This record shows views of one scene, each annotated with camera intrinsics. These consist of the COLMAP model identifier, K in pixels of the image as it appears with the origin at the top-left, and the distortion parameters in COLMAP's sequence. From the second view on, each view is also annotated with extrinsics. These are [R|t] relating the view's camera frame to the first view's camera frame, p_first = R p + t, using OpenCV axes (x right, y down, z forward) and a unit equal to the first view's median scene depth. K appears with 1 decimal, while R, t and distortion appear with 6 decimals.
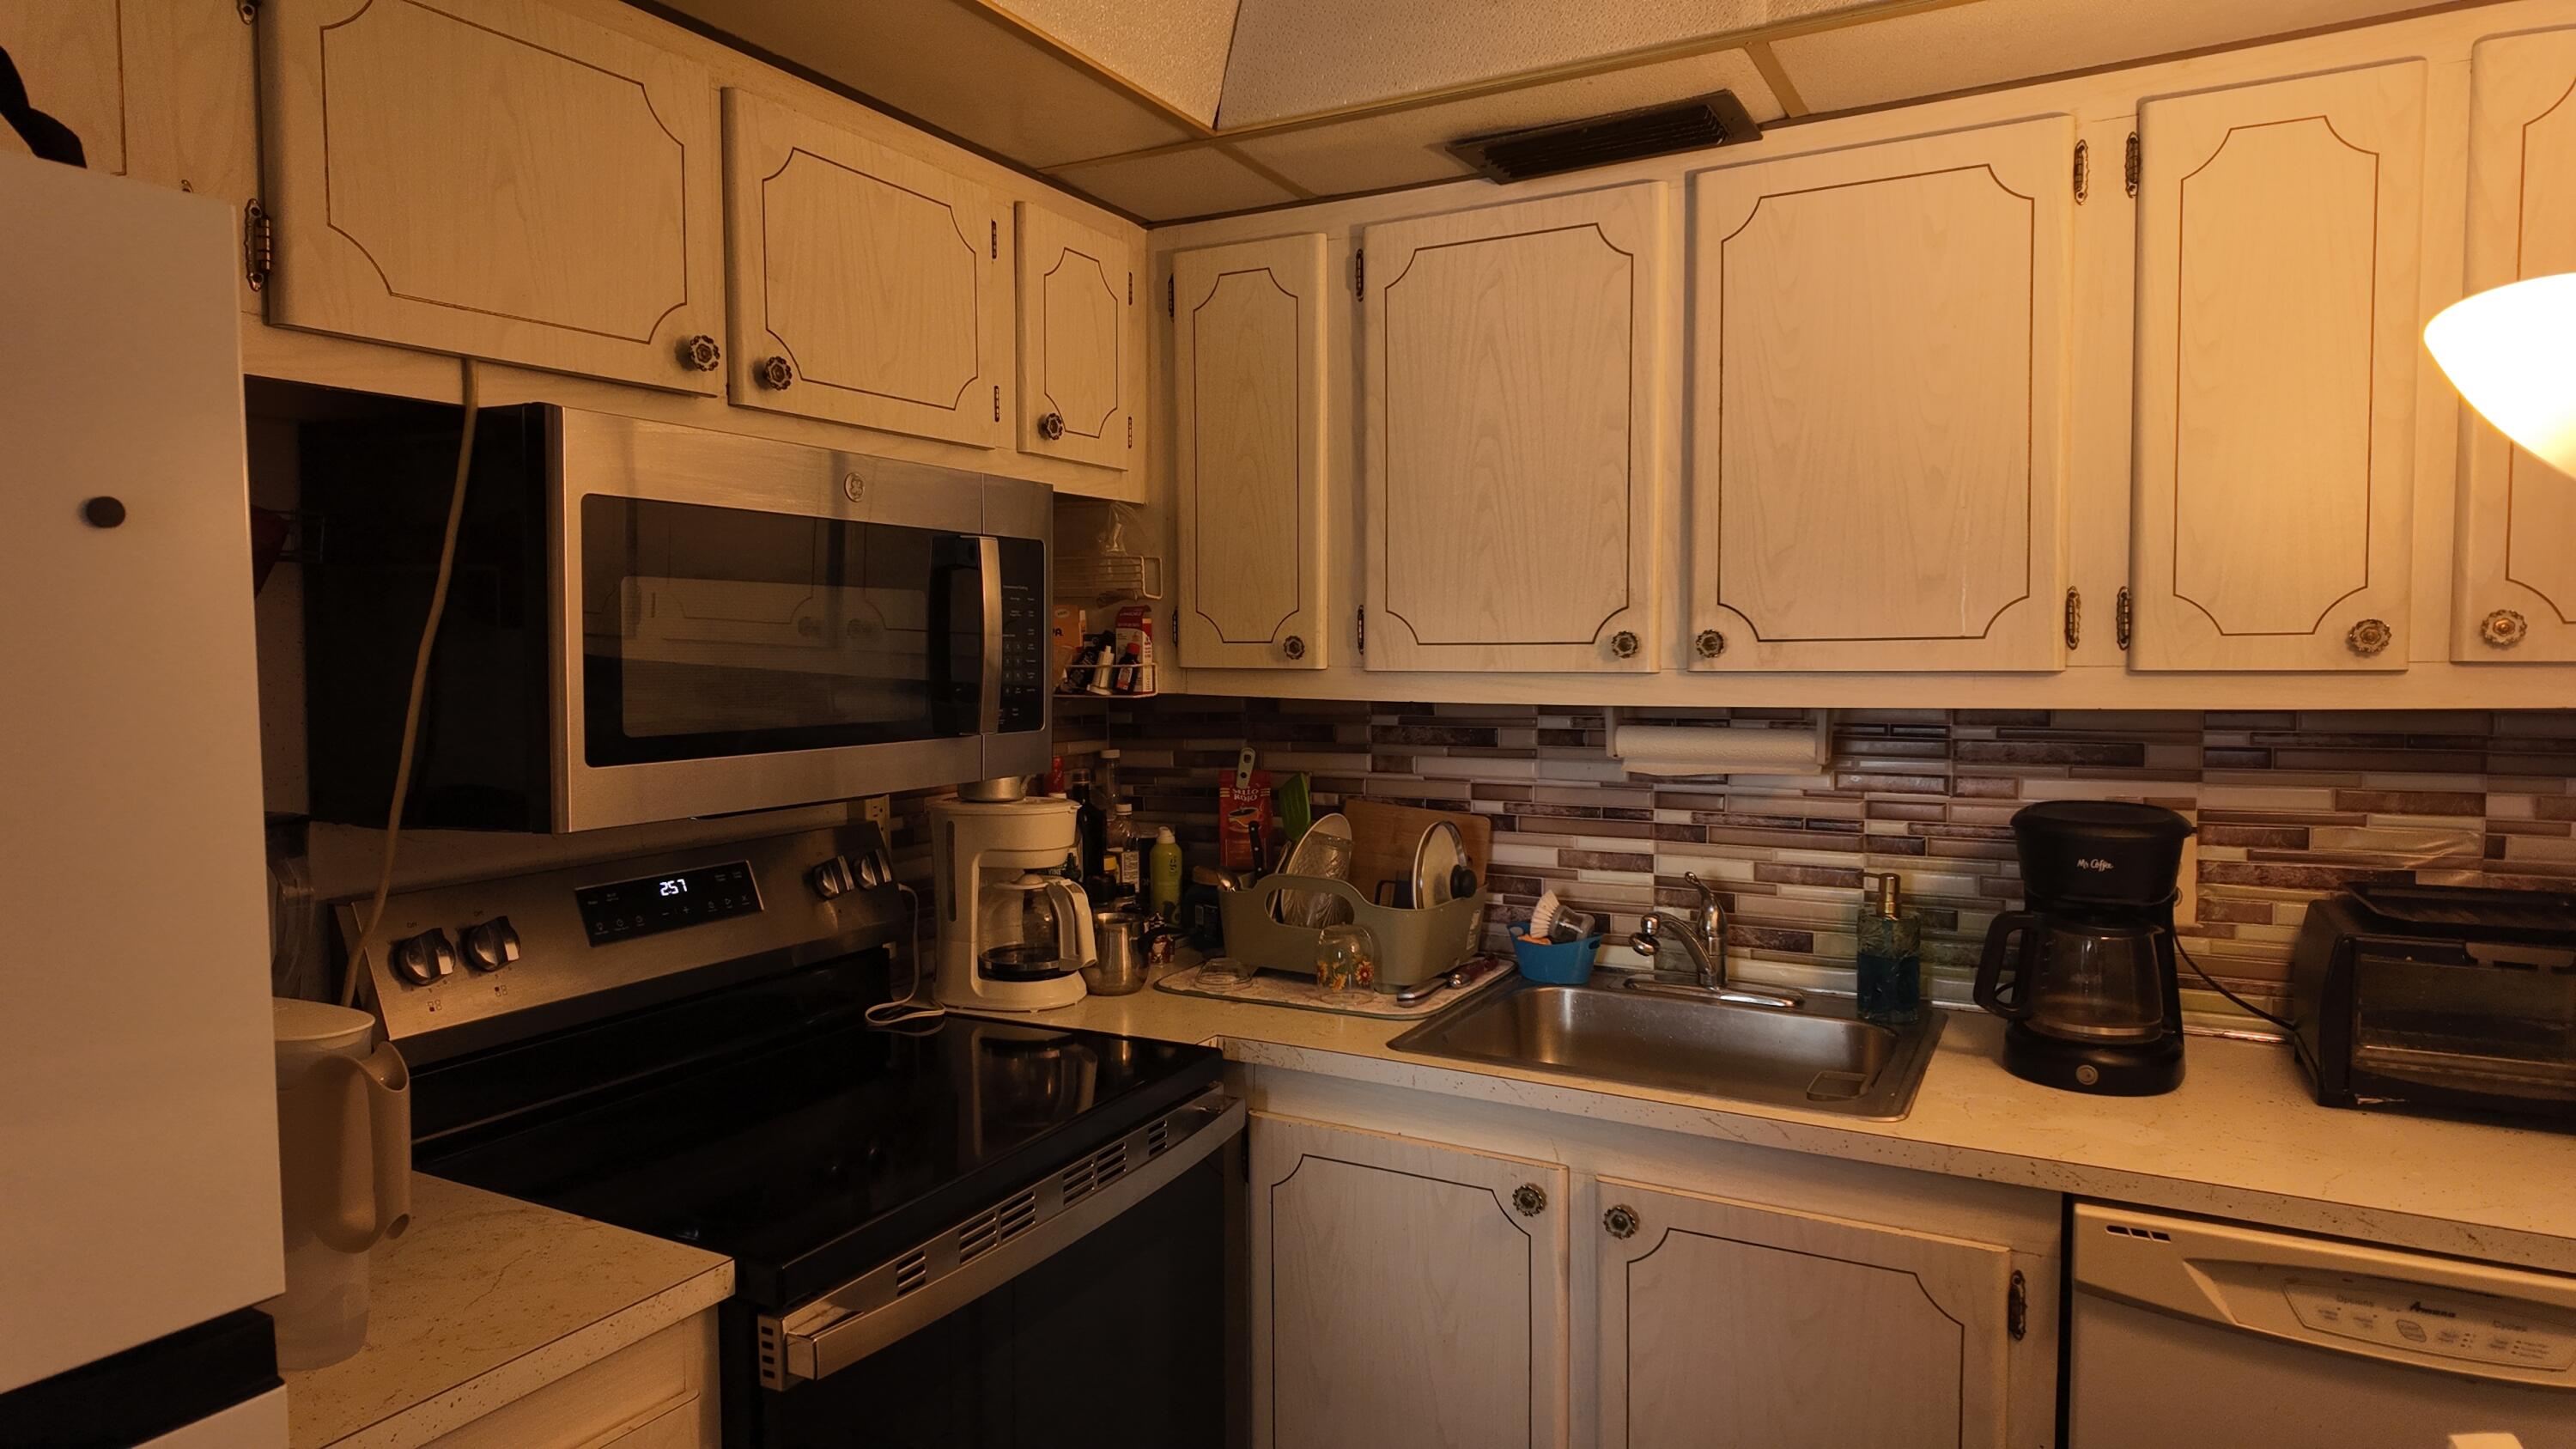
lens RADIAL K [[1525.4, 0, 1278.4], [0, 1525.4, 712.4], [0, 0, 1]] dist [0.103495, -0.095629]
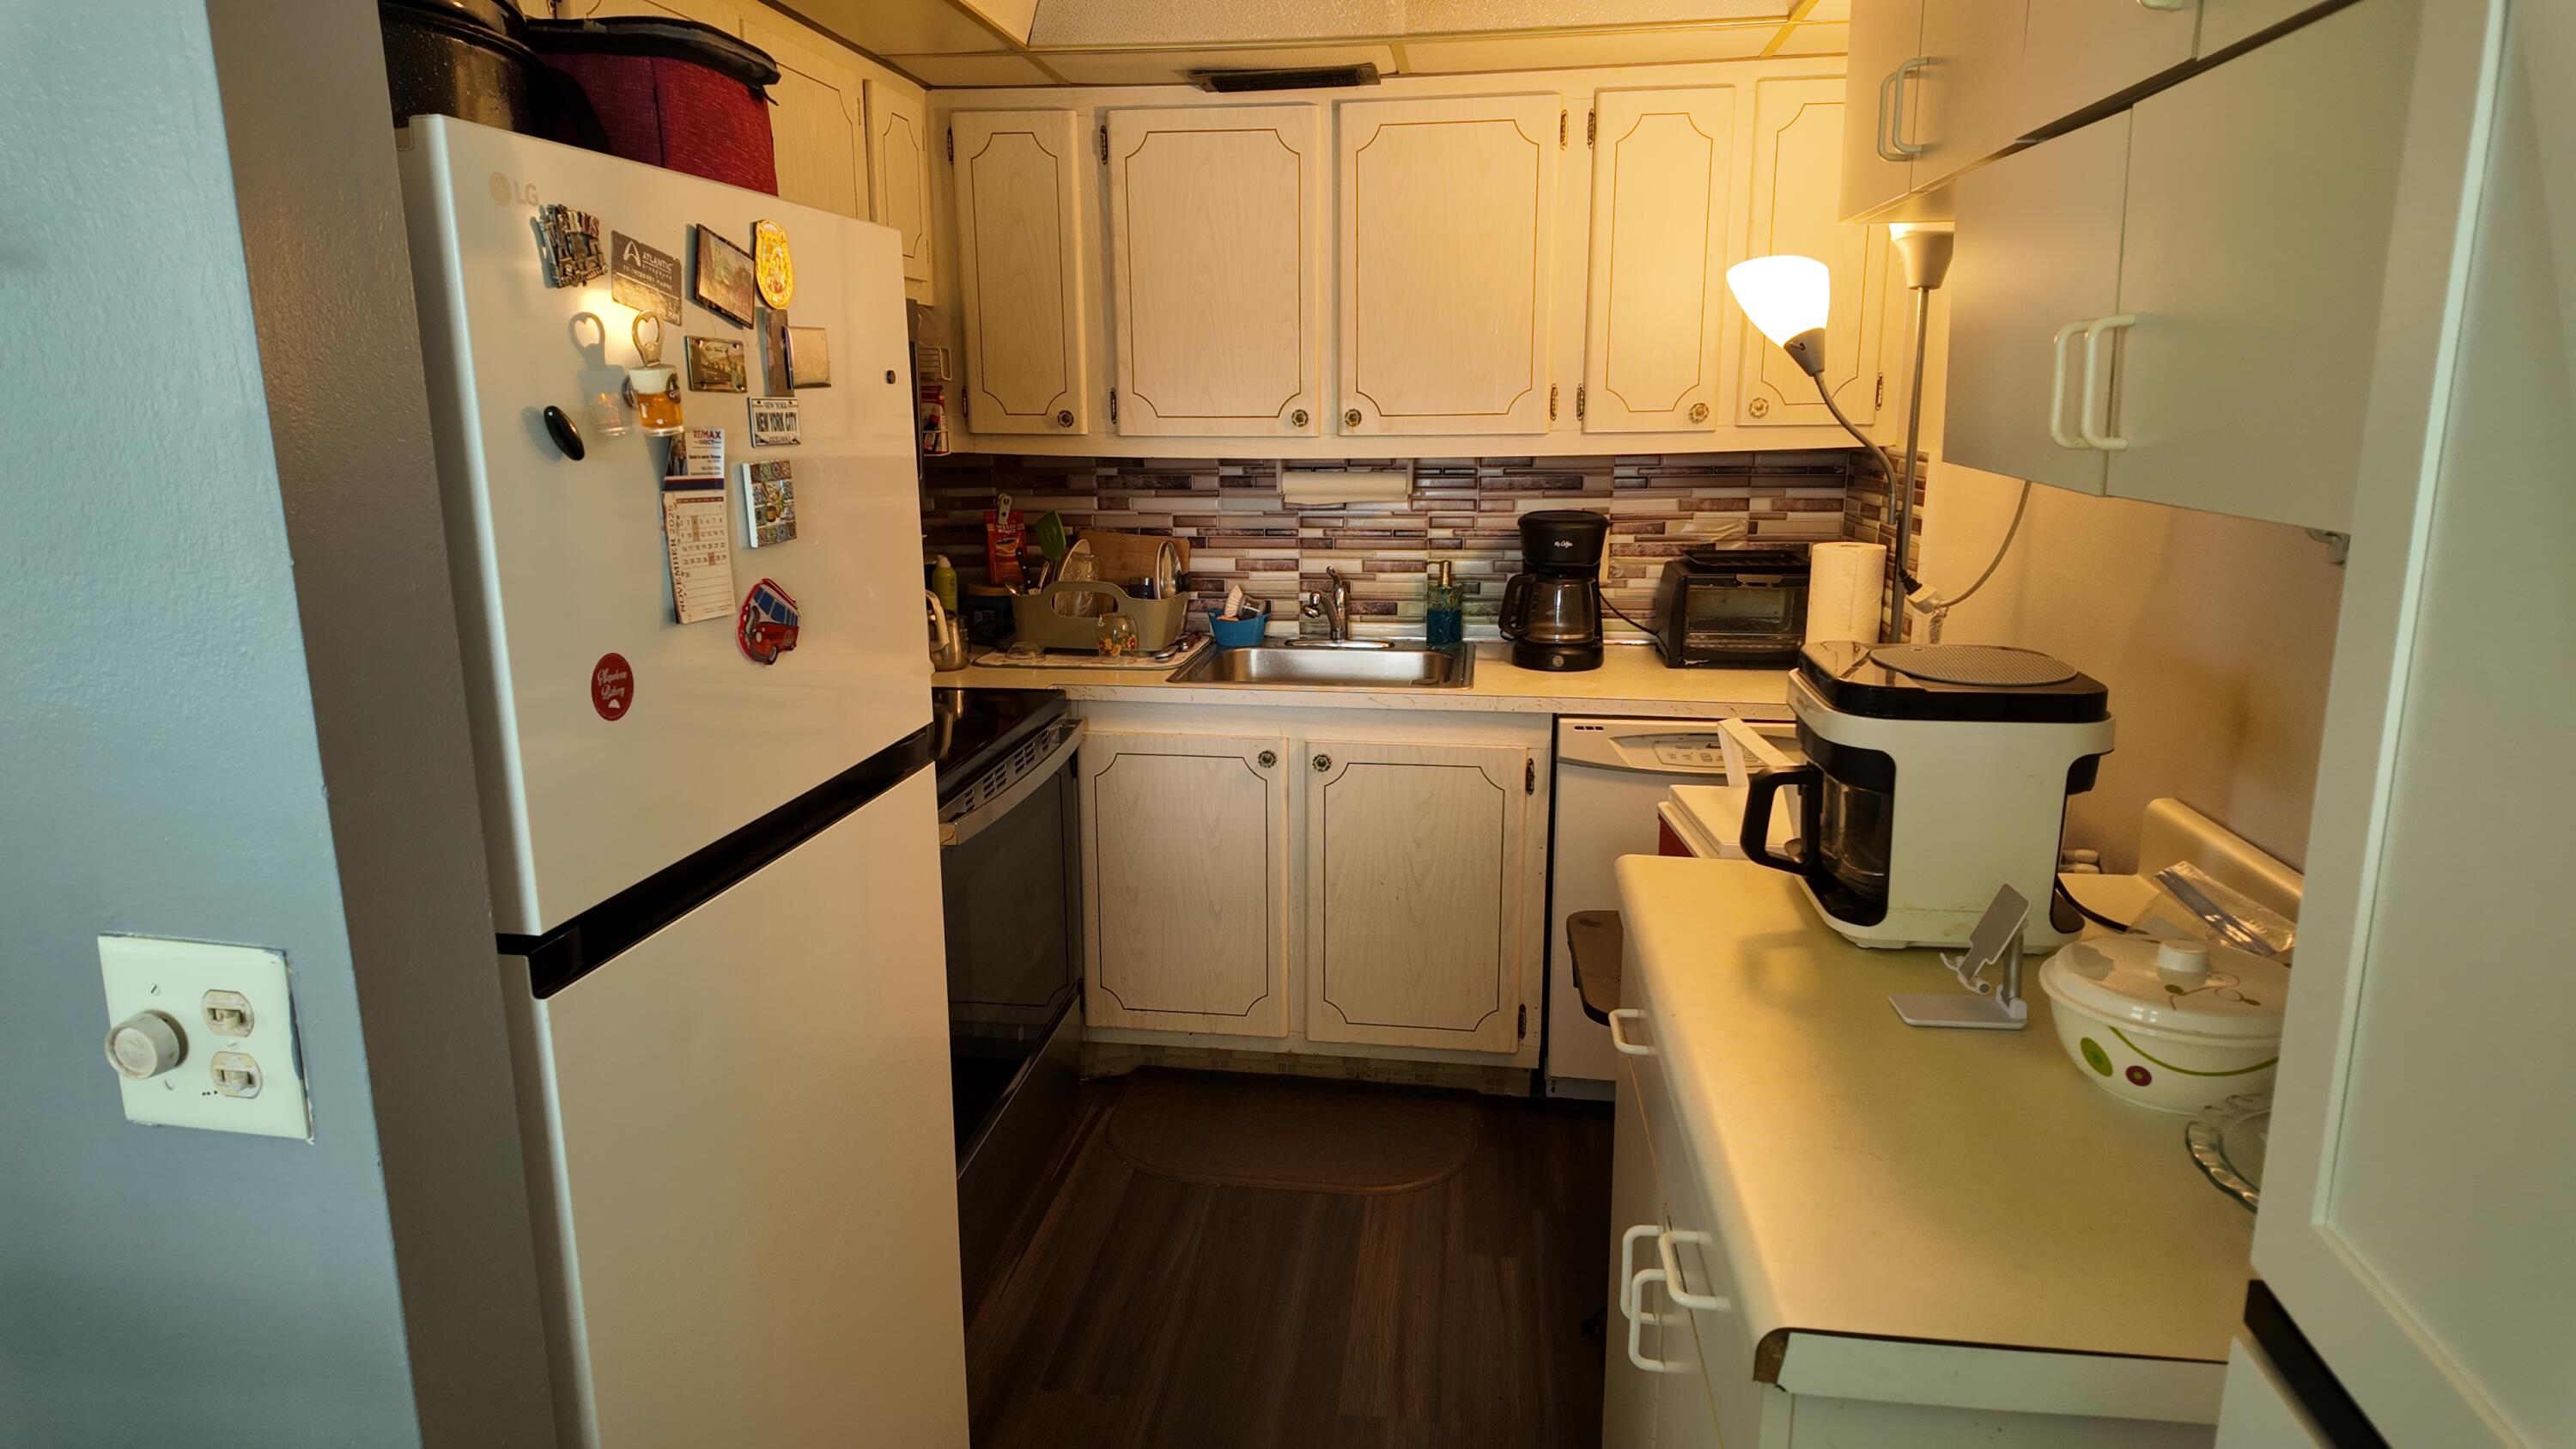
lens RADIAL K [[1525.4, 0, 1278.4], [0, 1525.4, 712.4], [0, 0, 1]] dist [0.103495, -0.095629]
pose [[0.938779, -0.070880, 0.337150, -0.308378], [0.016917, 0.986911, 0.160378, 0.000798], [-0.344104, -0.144856, 0.927690, -0.428977]]
